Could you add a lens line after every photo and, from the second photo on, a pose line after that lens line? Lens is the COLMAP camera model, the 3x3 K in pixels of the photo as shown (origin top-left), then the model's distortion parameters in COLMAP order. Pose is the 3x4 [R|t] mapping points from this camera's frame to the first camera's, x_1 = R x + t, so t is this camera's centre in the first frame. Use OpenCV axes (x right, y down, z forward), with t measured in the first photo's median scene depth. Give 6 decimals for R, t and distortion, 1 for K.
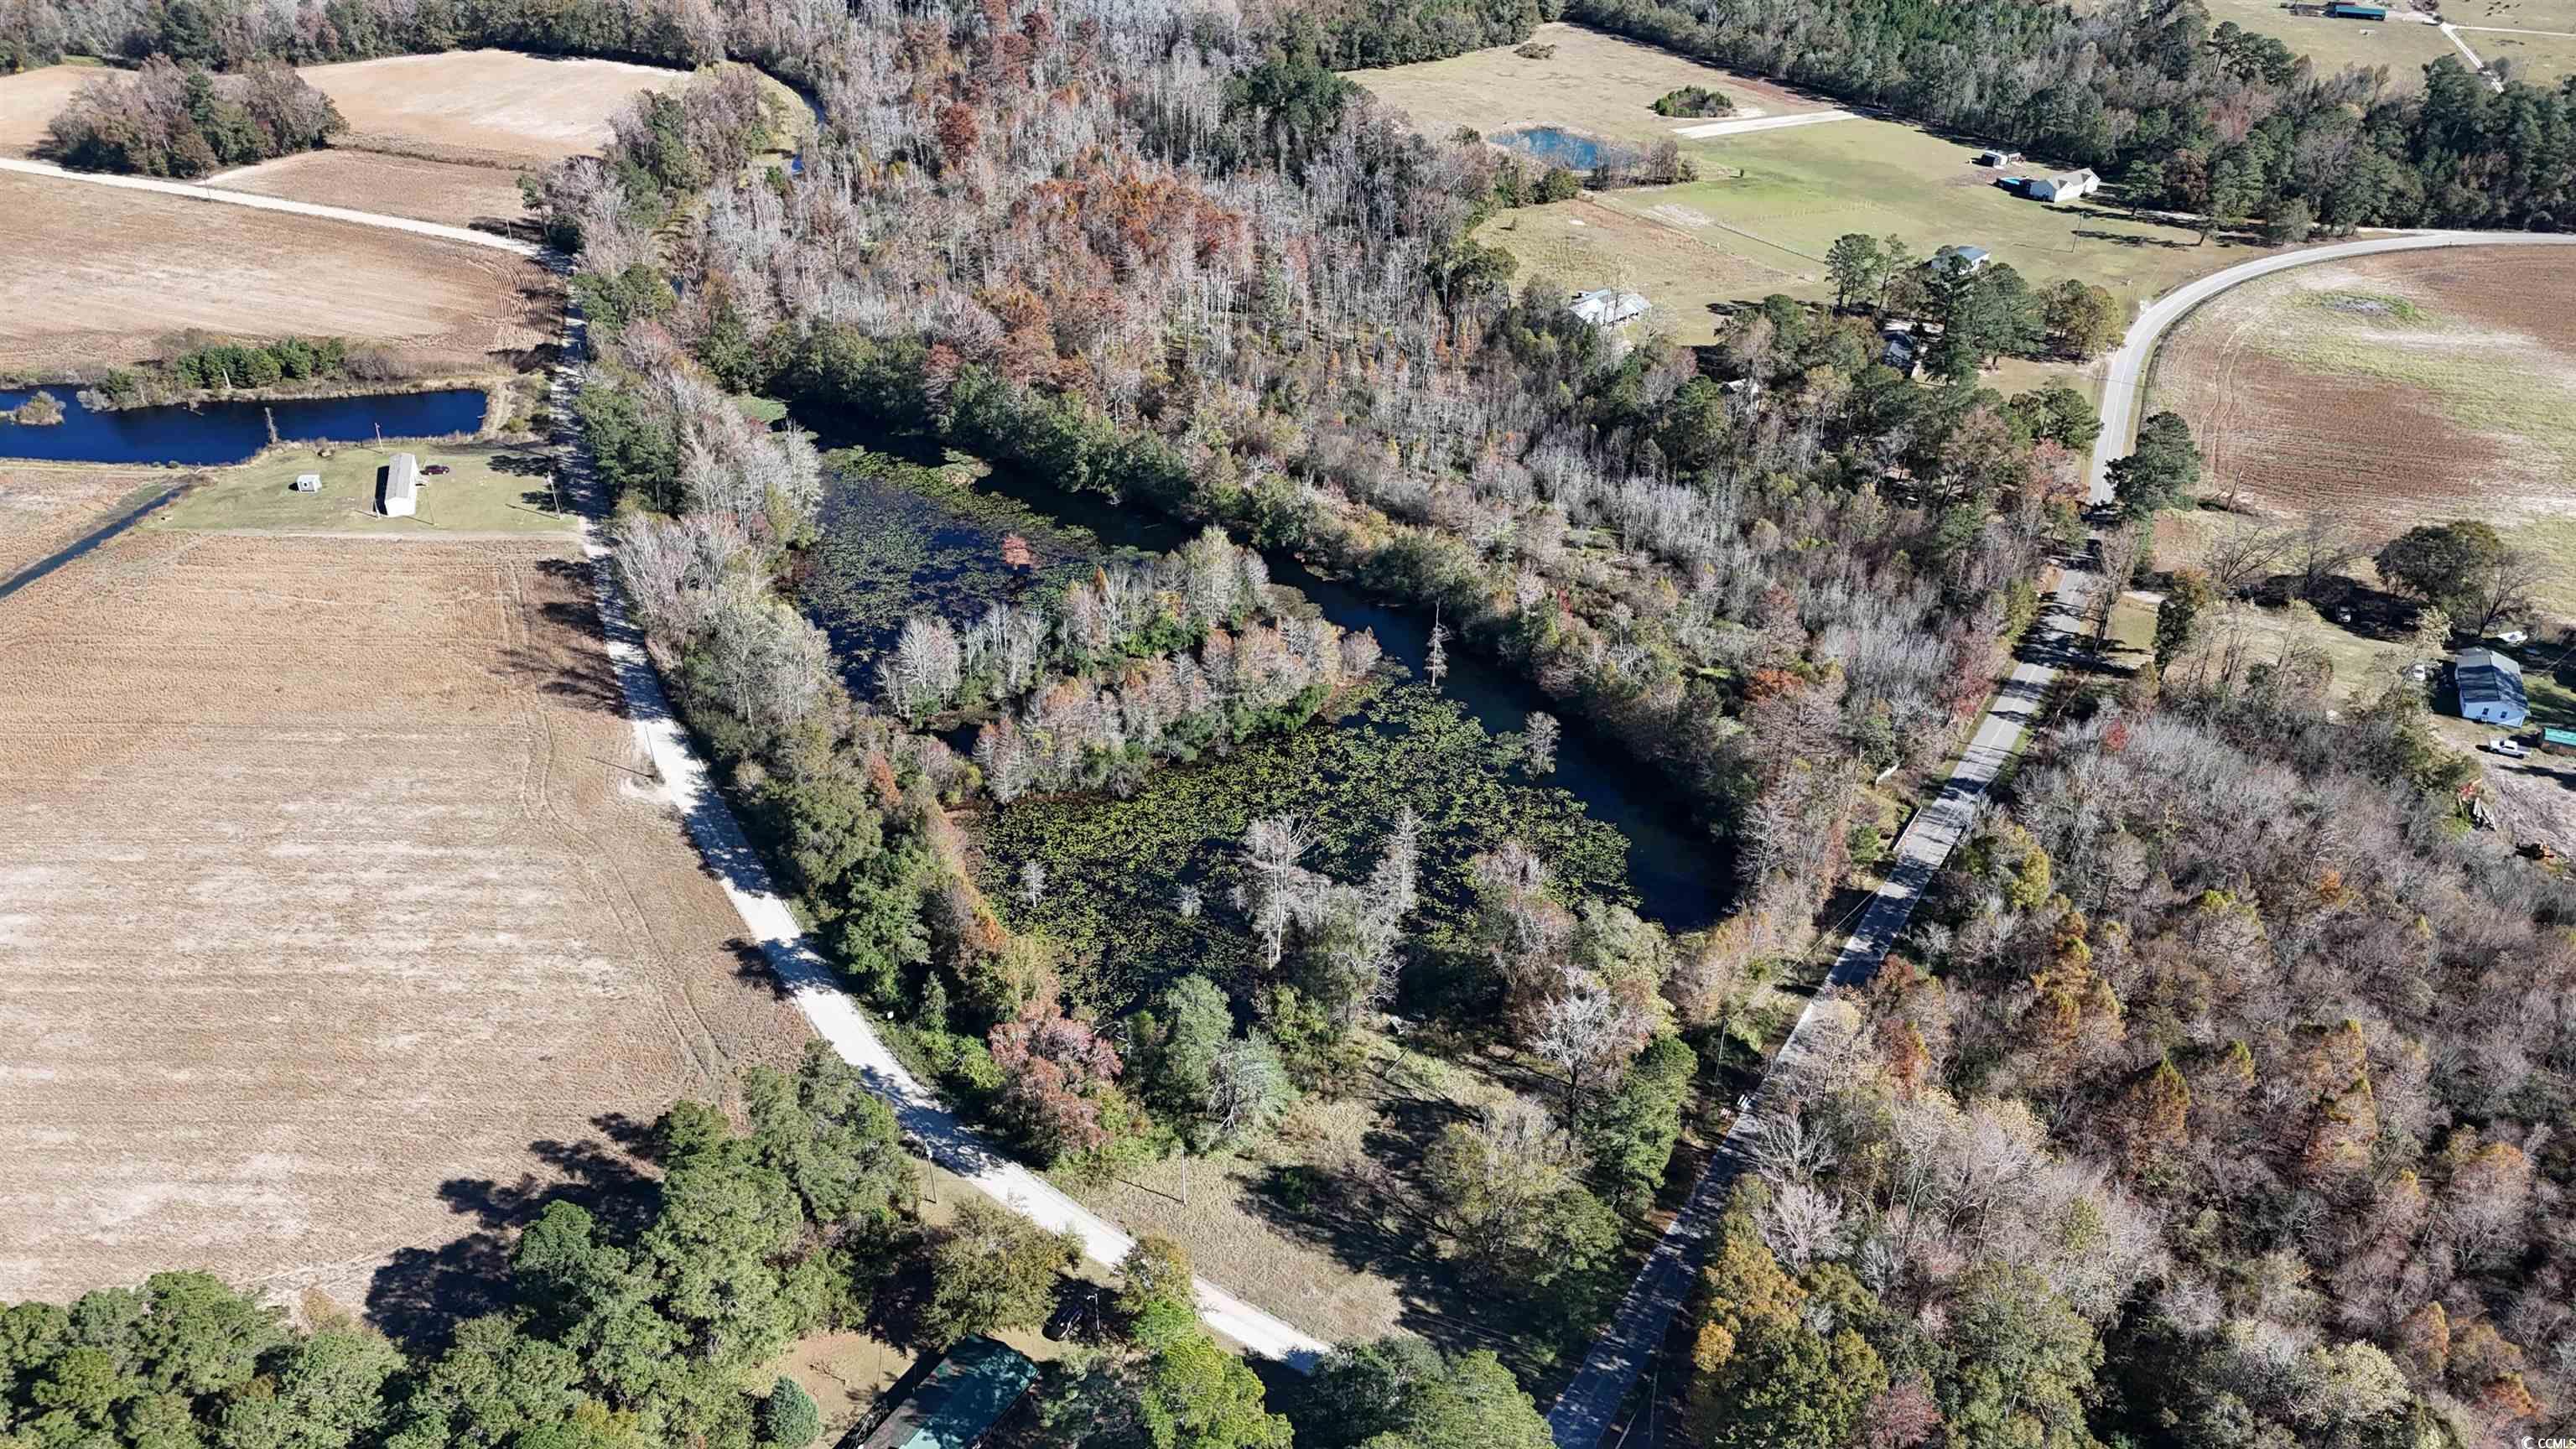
lens RADIAL K [[1859.2, 0, 1267.9], [0, 1859.2, 728.9], [0, 0, 1]] dist [0.087496, -0.073152]
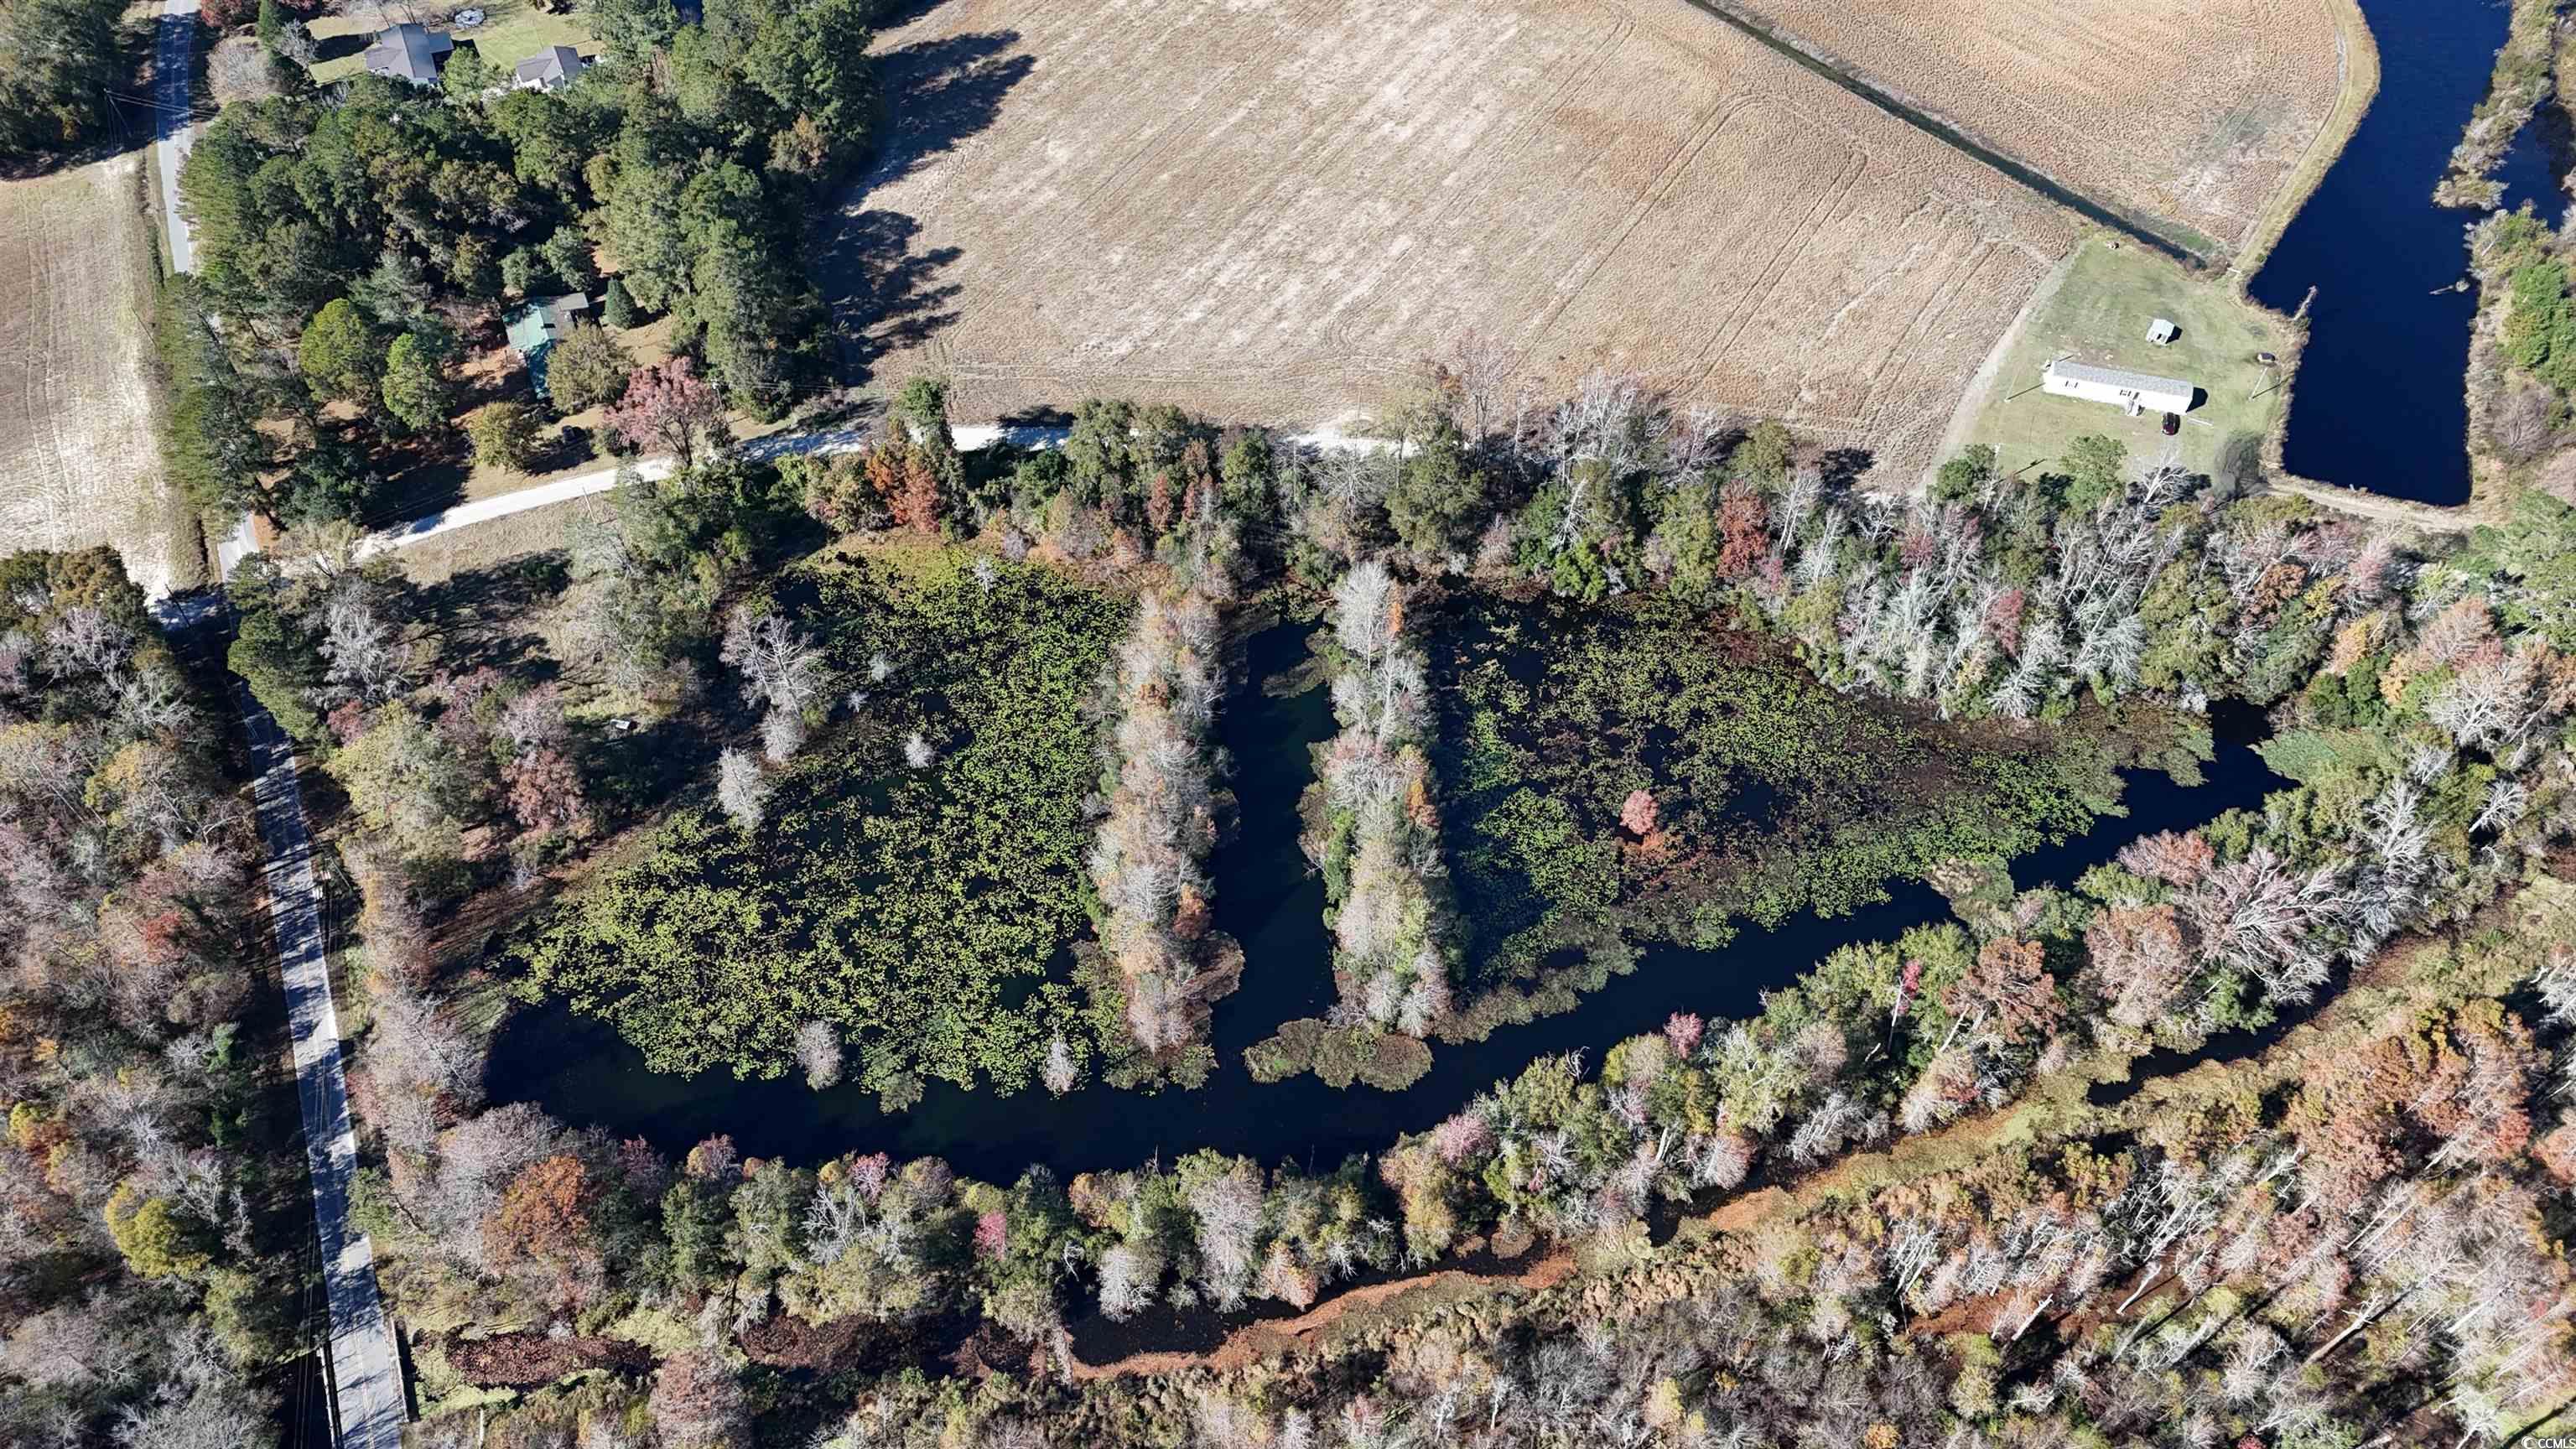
lens RADIAL K [[1875.4, 0, 1277.3], [0, 1875.4, 734.1], [0, 0, 1]] dist [0.084980, -0.074437]
pose [[-0.543799, 0.646859, -0.534655, 0.293706], [-0.461884, 0.301223, 0.834223, -0.606893], [0.700675, 0.700598, 0.134969, 0.719079]]
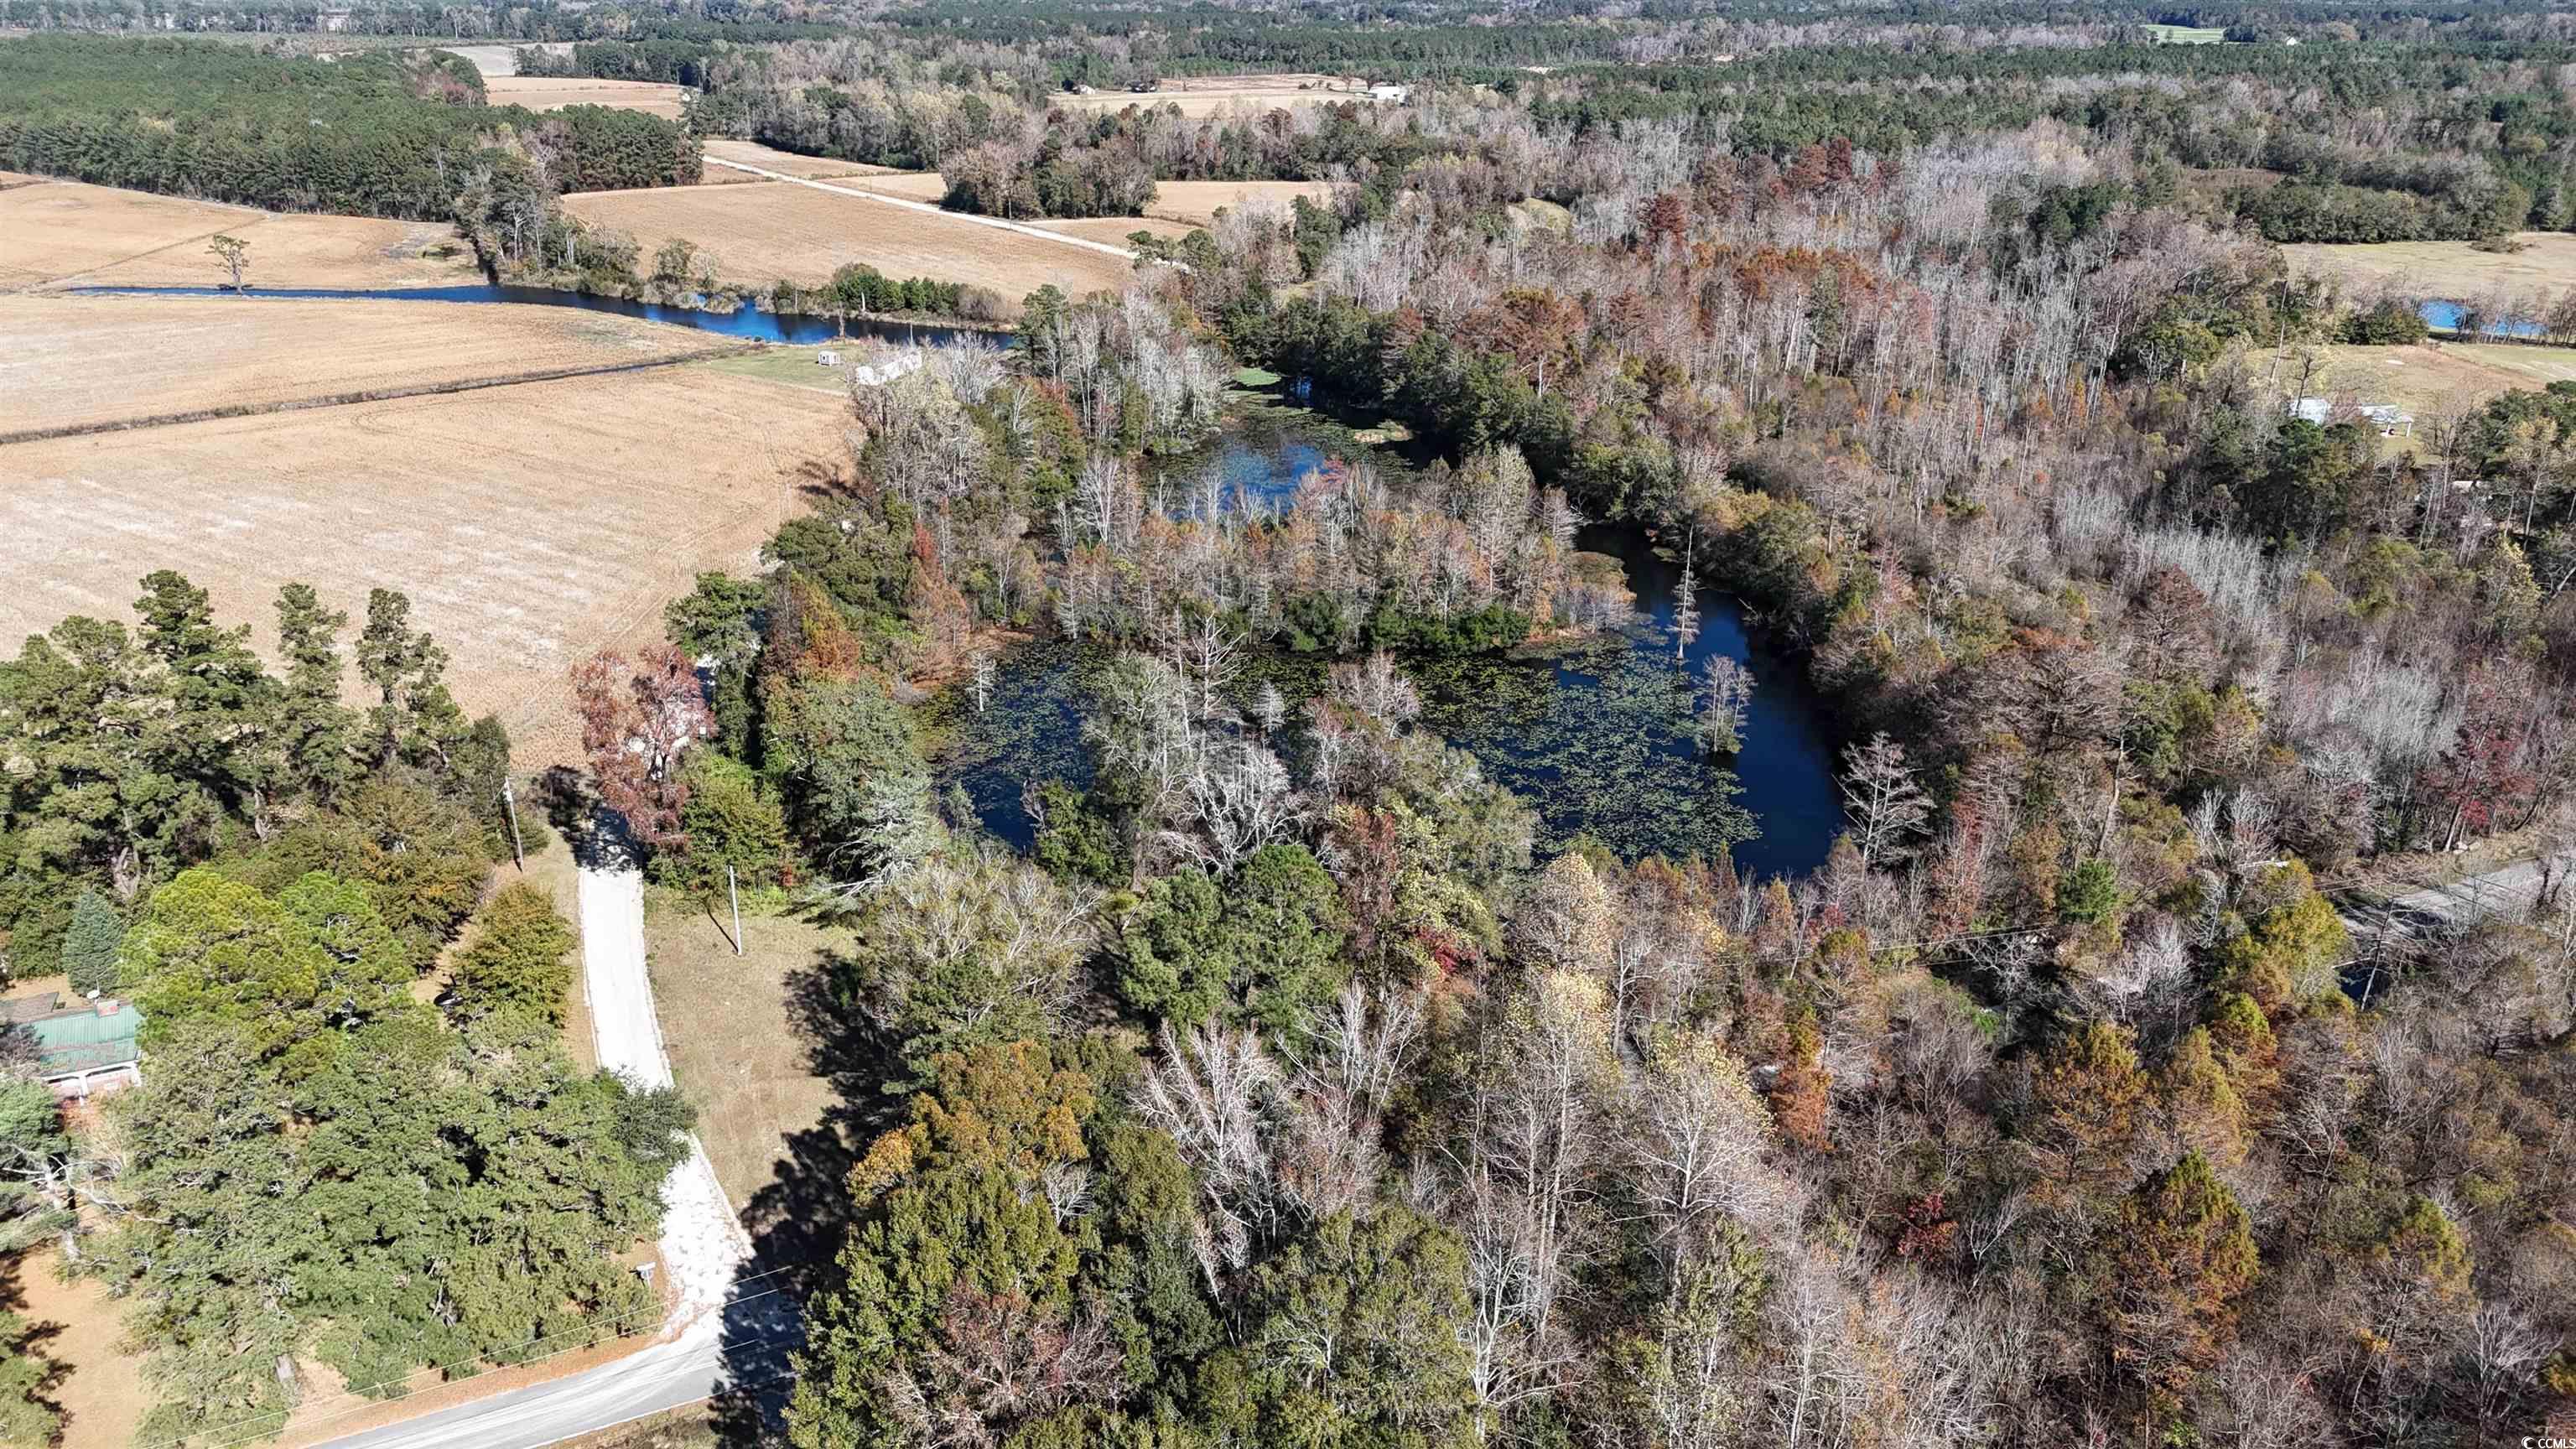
lens RADIAL K [[1853.4, 0, 1287.2], [0, 1853.4, 736.9], [0, 0, 1]] dist [0.084885, -0.073149]
pose [[0.843060, 0.201386, -0.498692, 0.277213], [-0.287060, 0.952616, -0.100594, 0.104546], [0.454804, 0.227961, 0.860923, 0.253218]]
